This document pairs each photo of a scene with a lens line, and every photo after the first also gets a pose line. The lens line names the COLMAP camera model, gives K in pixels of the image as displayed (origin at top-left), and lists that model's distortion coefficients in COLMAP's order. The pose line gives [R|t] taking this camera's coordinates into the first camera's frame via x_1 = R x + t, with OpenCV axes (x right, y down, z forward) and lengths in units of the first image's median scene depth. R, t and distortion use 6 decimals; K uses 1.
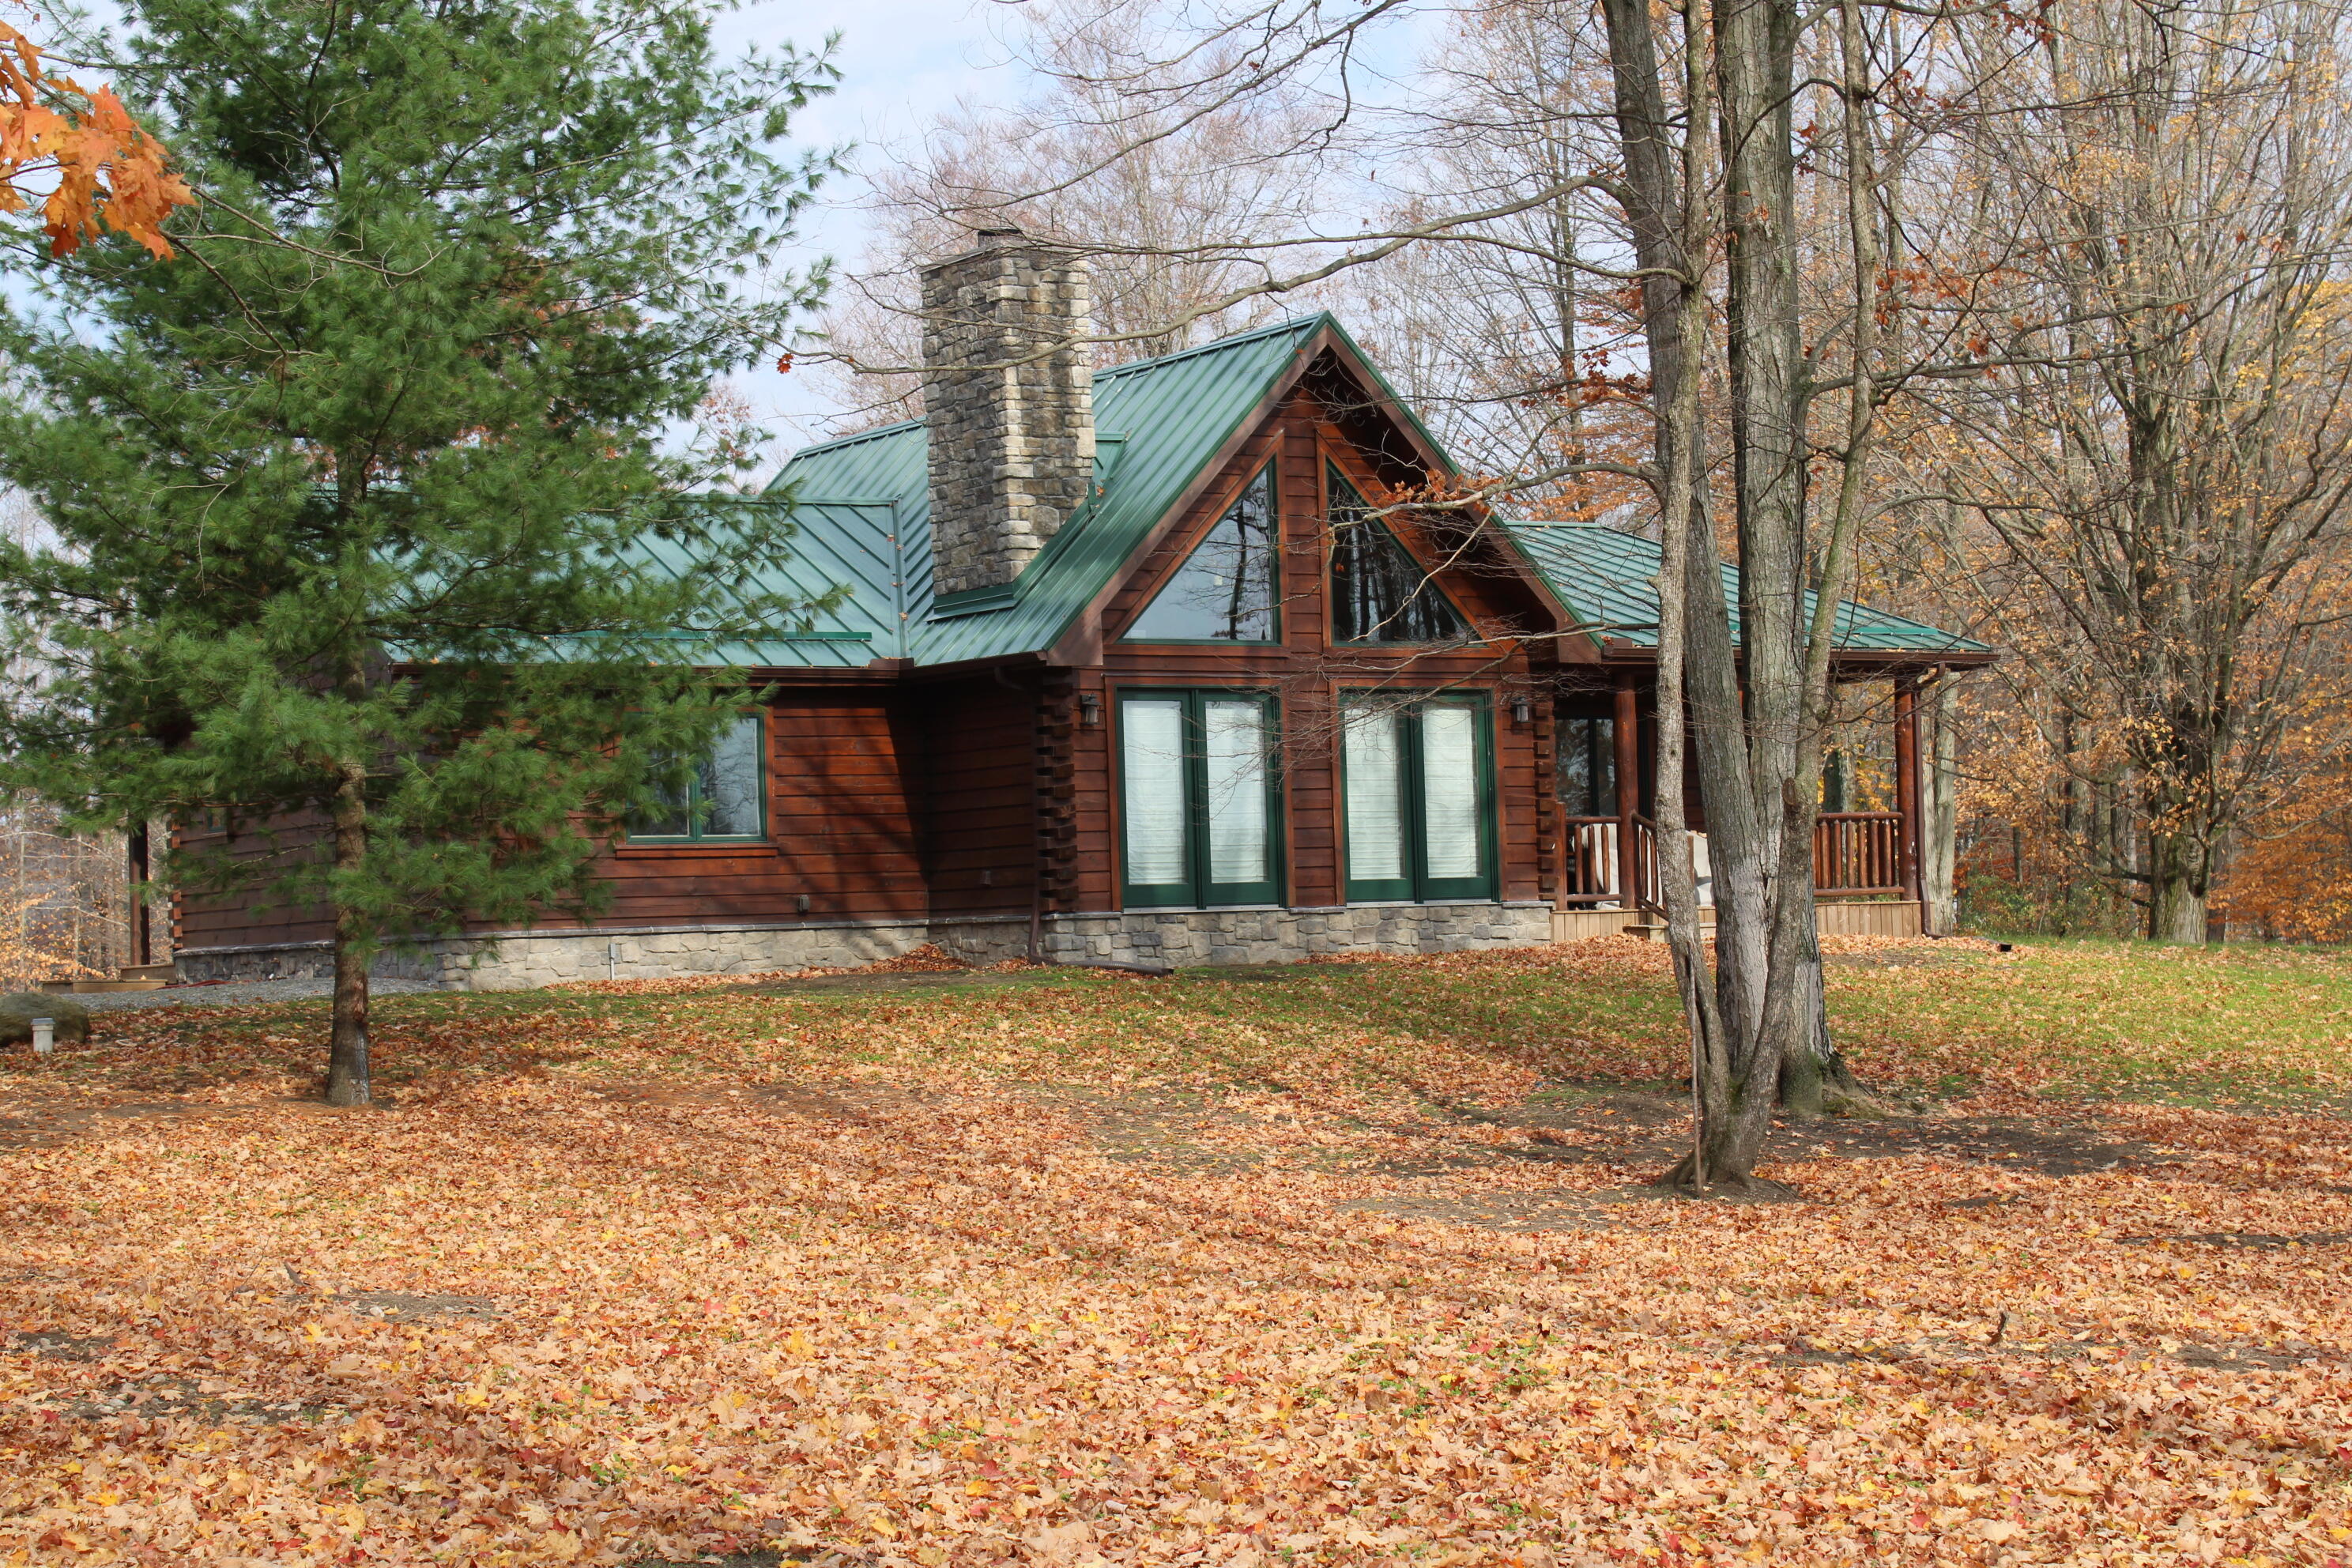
lens RADIAL K [[2829.1, 0, 1172.6], [0, 2829.1, 768.8], [0, 0, 1]] dist [0.135045, 0.000000]
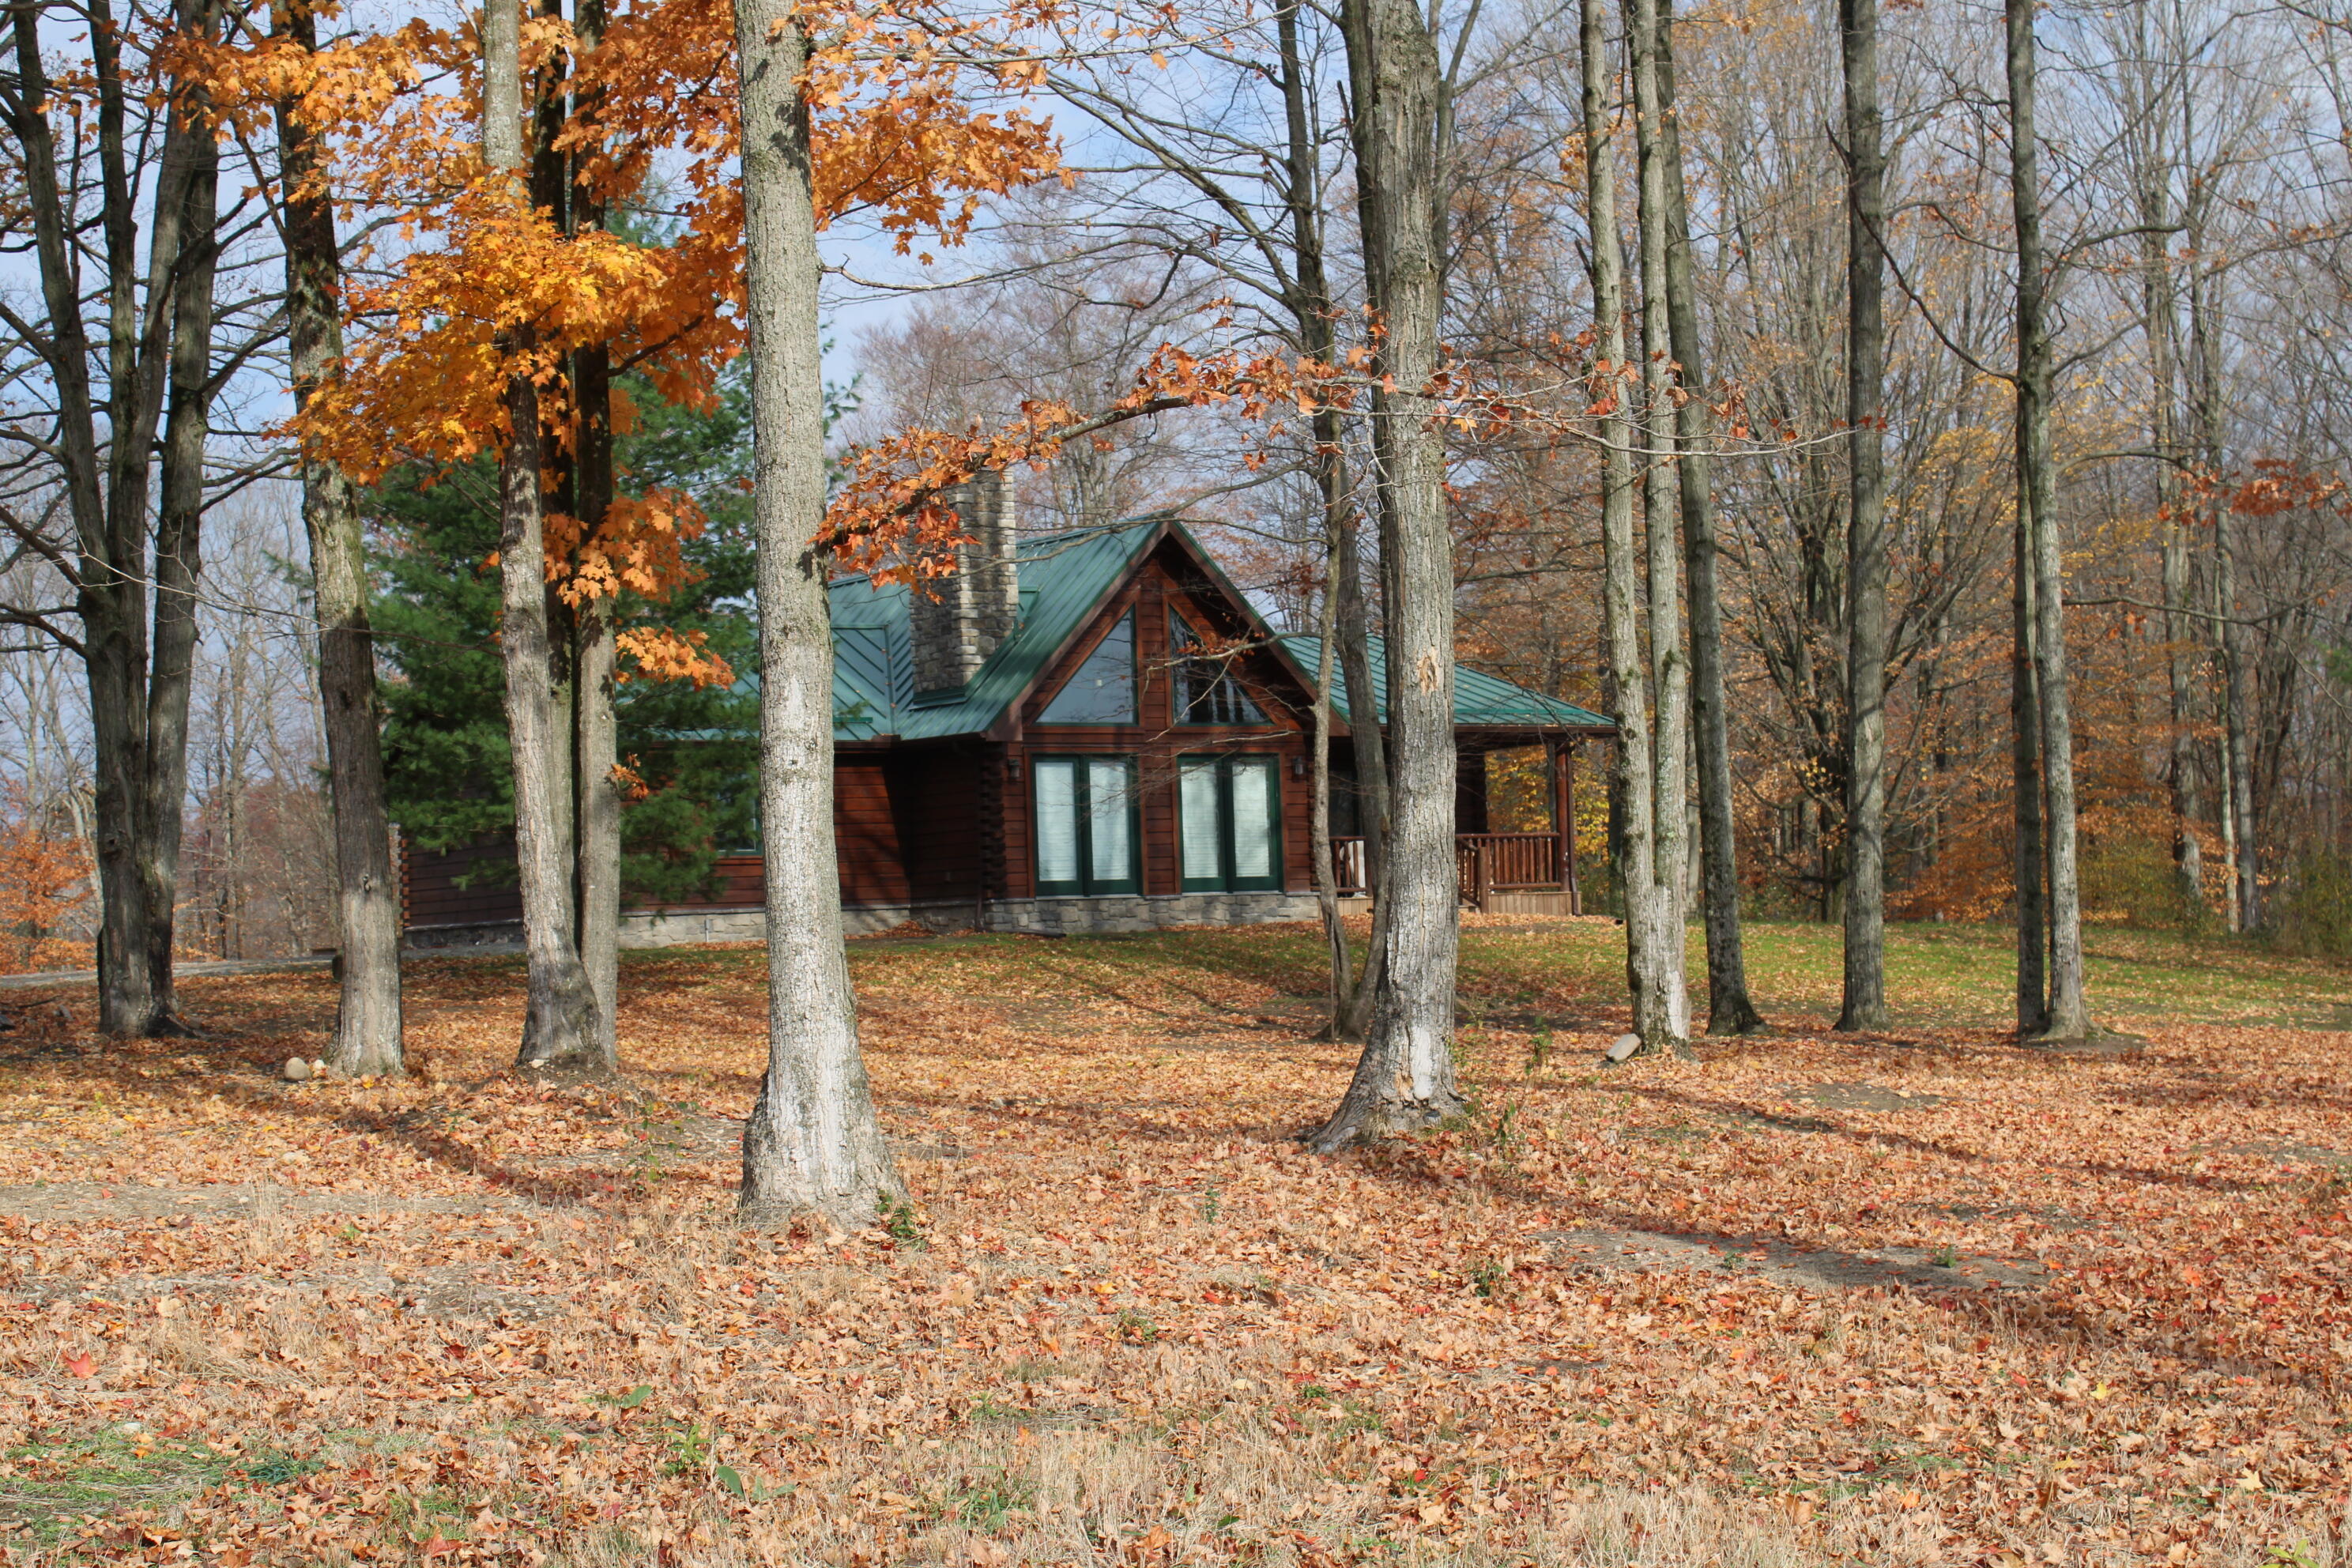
lens RADIAL K [[2466.6, 0, 1175.7], [0, 2466.6, 791.4], [0, 0, 1]] dist [-0.003771, 0.000000]
pose [[0.999675, -0.002084, 0.025403, 0.024409], [0.002087, 0.999998, -0.000063, -0.007848], [-0.025402, 0.000116, 0.999677, -0.348120]]
